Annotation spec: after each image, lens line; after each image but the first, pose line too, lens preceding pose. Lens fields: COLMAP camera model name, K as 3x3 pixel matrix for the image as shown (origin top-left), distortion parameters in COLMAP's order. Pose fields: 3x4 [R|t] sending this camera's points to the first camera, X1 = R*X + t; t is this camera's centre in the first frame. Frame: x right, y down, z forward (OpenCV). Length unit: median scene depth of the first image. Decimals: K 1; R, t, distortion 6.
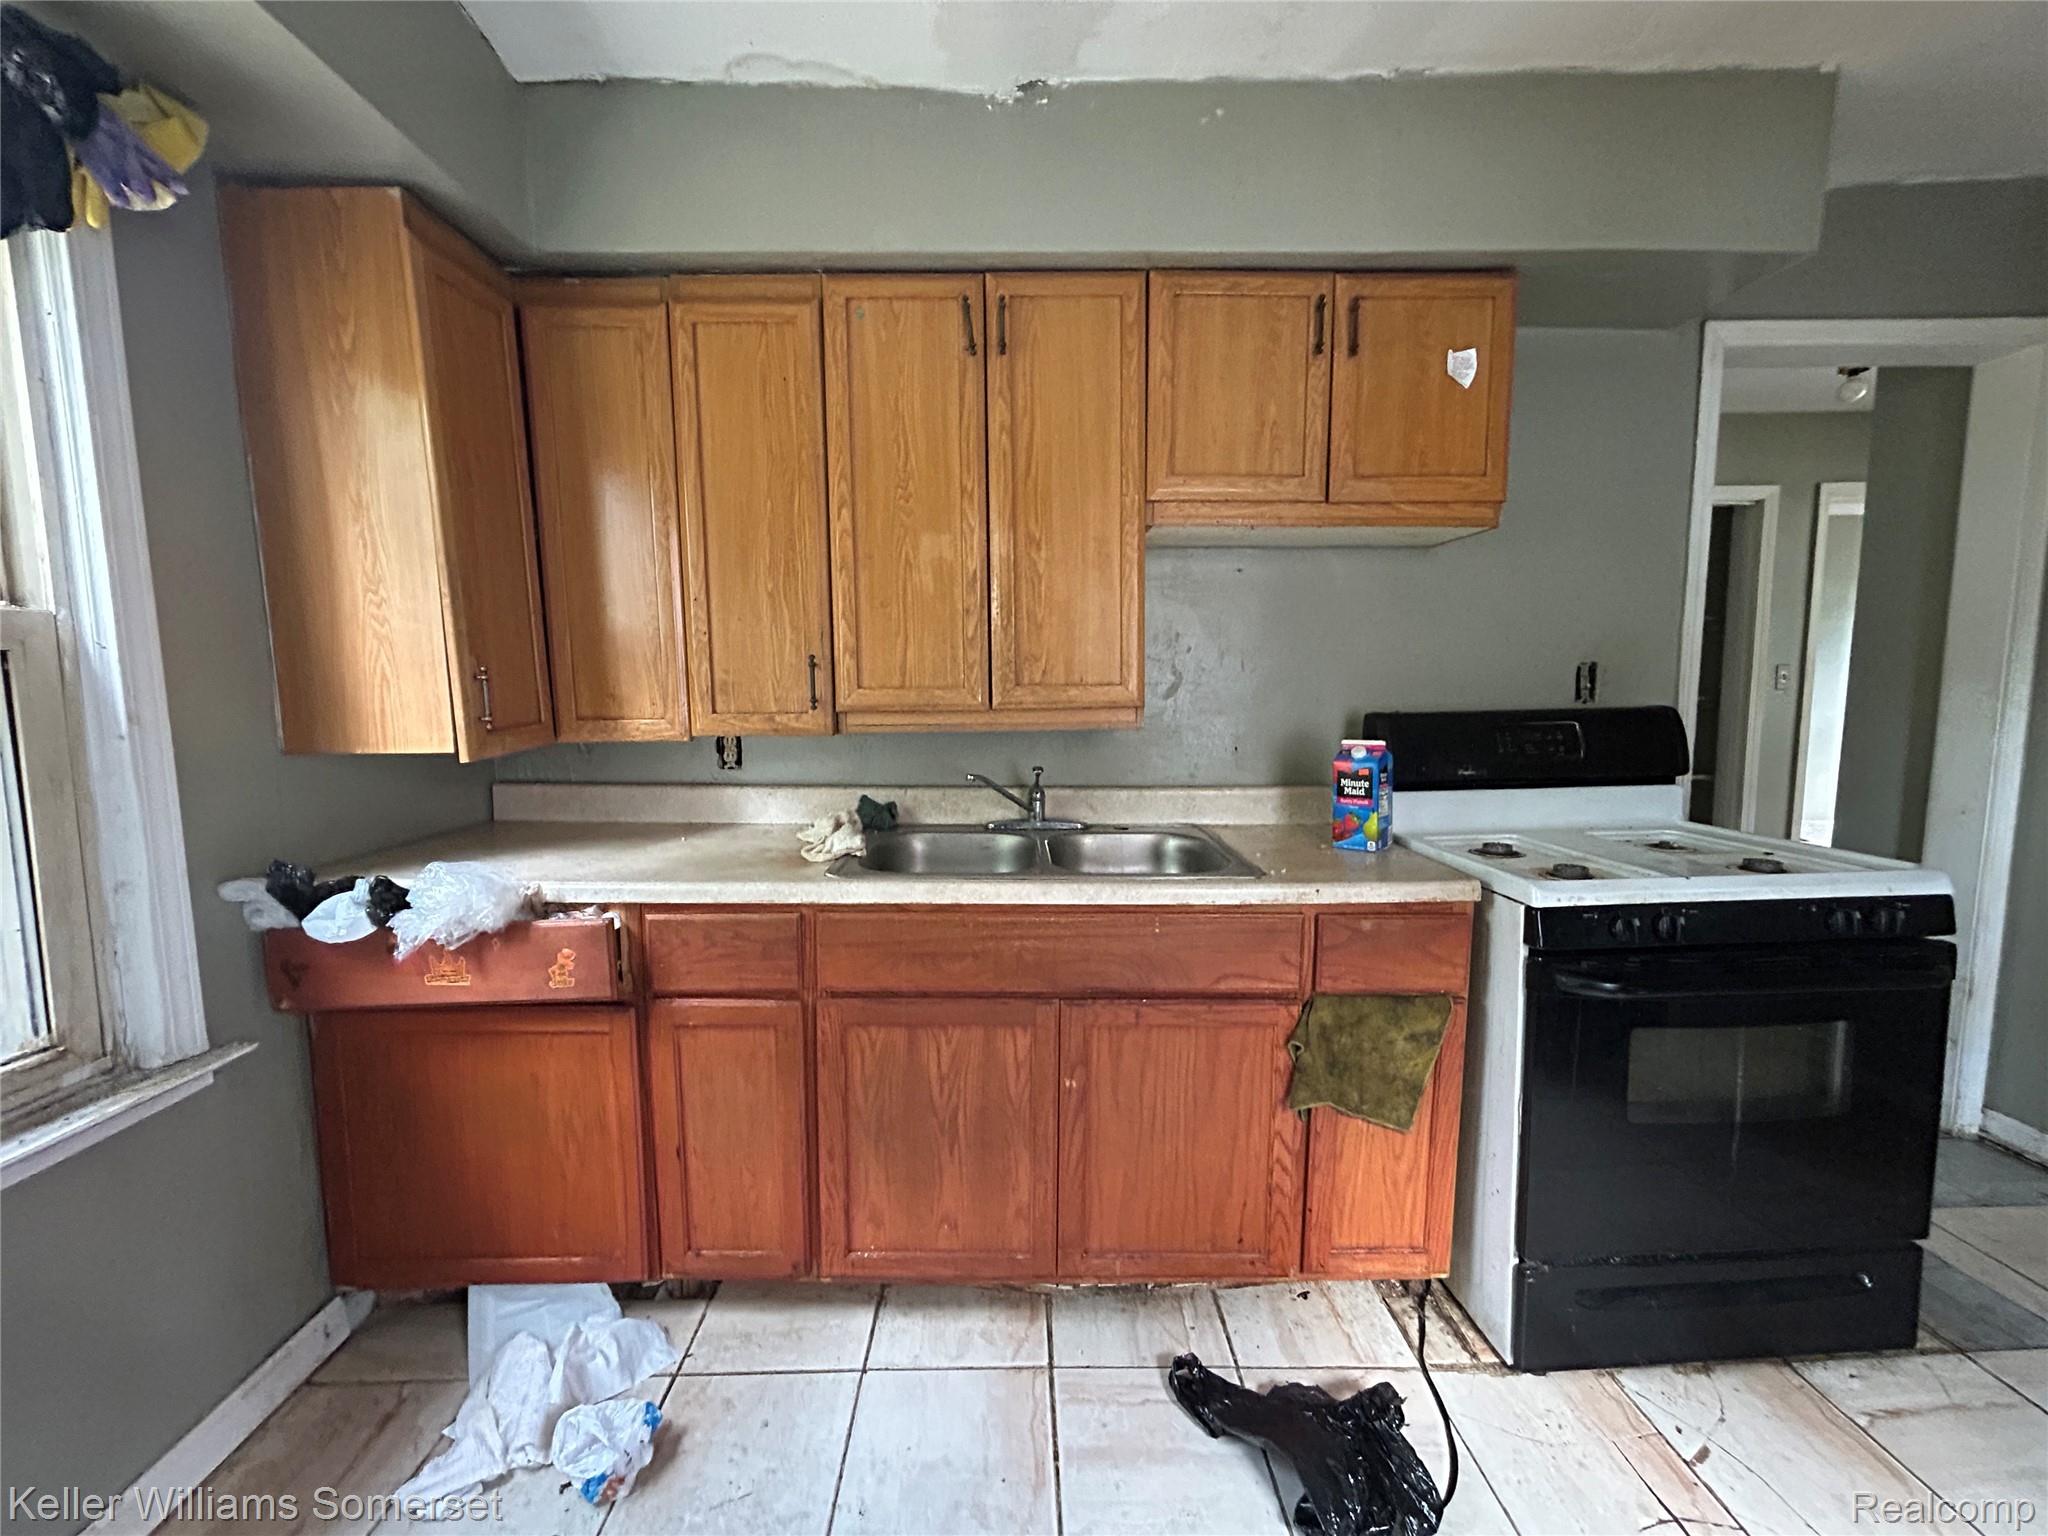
lens RADIAL K [[821.8, 0, 1024.0], [0, 821.8, 768.0], [0, 0, 1]] dist [-0.001582, 0.000018]
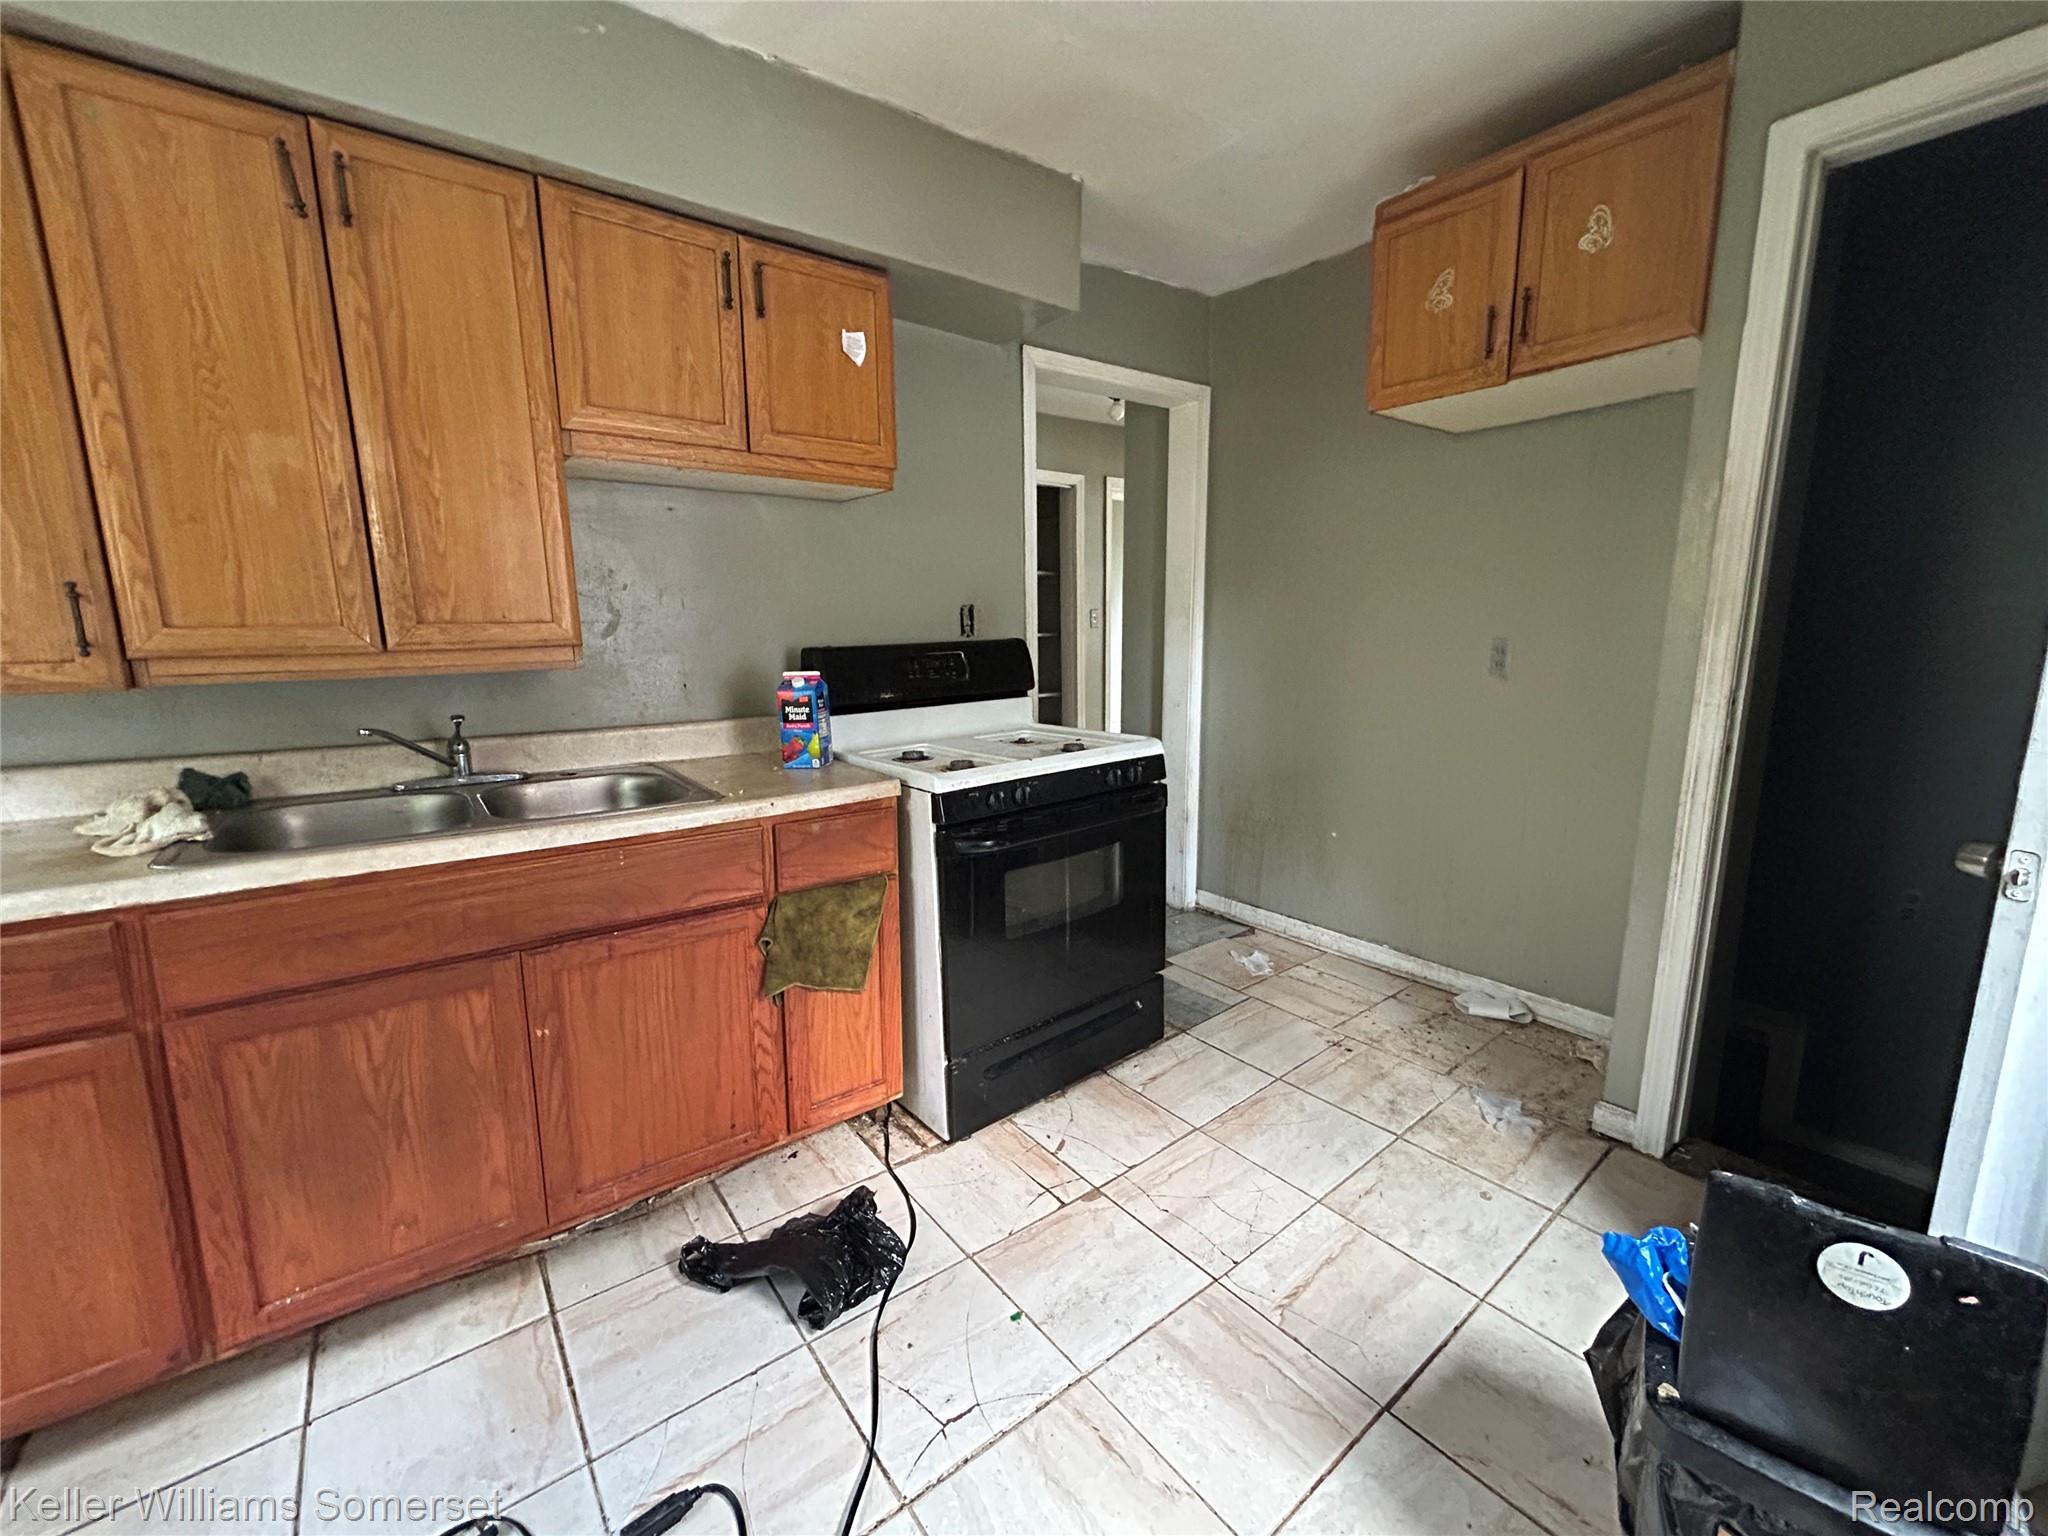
lens RADIAL K [[822.6, 0, 1019.8], [0, 822.6, 762.6], [0, 0, 1]] dist [0.000297, 0.000915]
pose [[0.802188, -0.102605, 0.588189, -0.027825], [0.065628, 0.994307, 0.083944, 0.017427], [-0.593454, -0.028737, 0.804355, -0.104428]]
